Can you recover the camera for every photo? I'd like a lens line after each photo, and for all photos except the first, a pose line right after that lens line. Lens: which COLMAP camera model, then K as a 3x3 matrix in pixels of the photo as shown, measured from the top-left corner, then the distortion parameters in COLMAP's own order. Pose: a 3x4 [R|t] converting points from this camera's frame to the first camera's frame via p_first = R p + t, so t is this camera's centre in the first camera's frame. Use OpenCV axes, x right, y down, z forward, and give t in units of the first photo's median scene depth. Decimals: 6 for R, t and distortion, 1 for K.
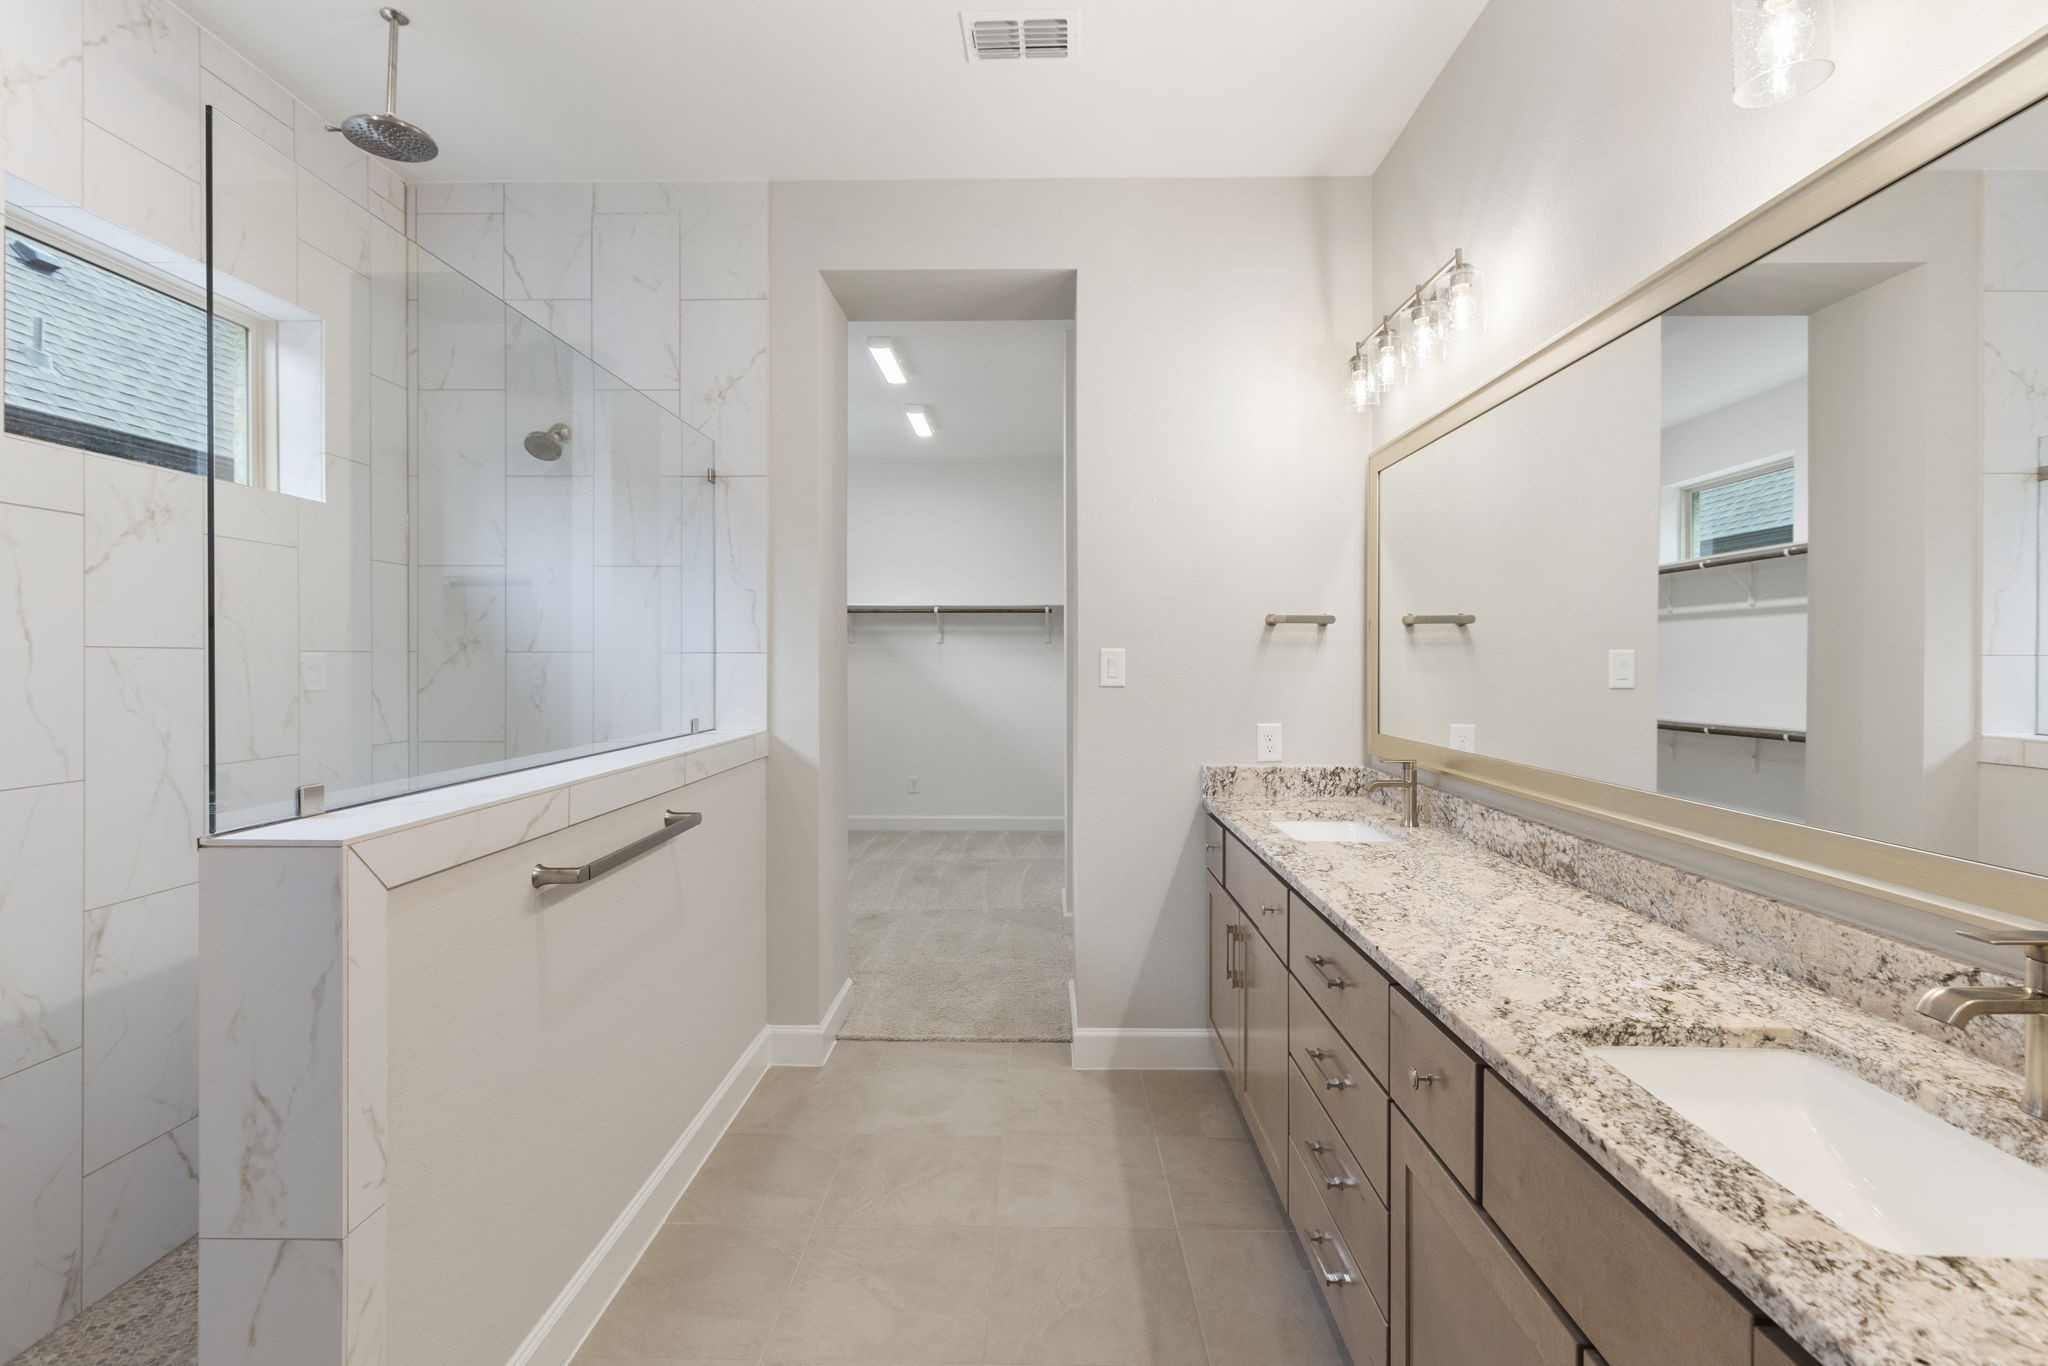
lens RADIAL K [[956.3, 0, 1015.5], [0, 956.3, 675.4], [0, 0, 1]] dist [0.005812, -0.000472]
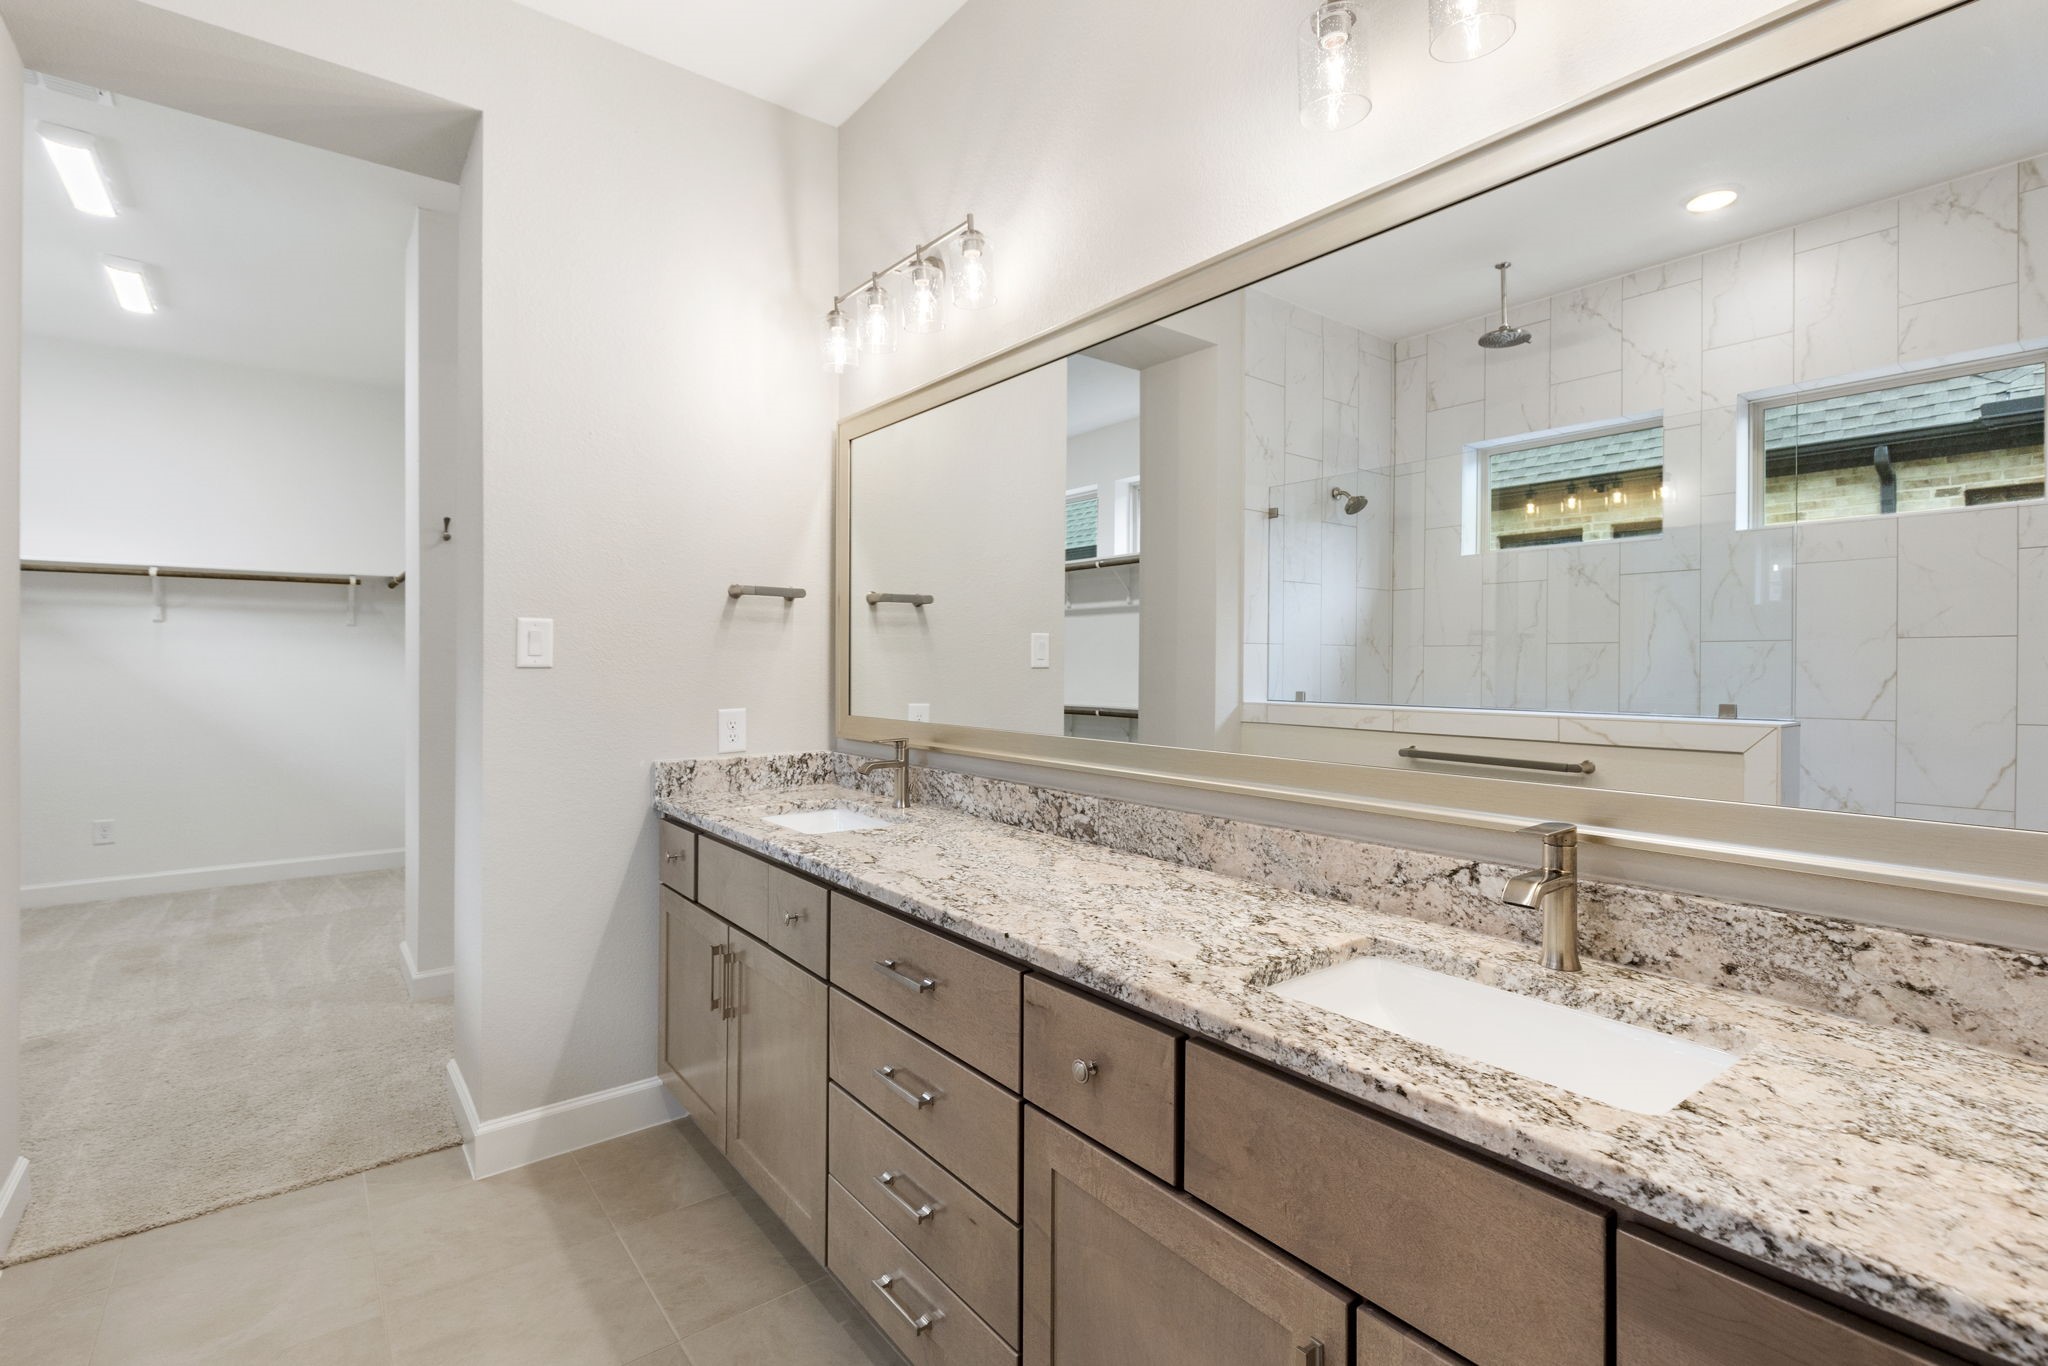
lens RADIAL K [[956.3, 0, 1031.6], [0, 956.3, 669.0], [0, 0, 1]] dist [0.005812, -0.000472]
pose [[0.768548, -0.002389, 0.639787, -0.090636], [0.007473, 0.999958, -0.005243, 0.021500], [-0.639748, 0.008811, 0.768534, 0.155092]]
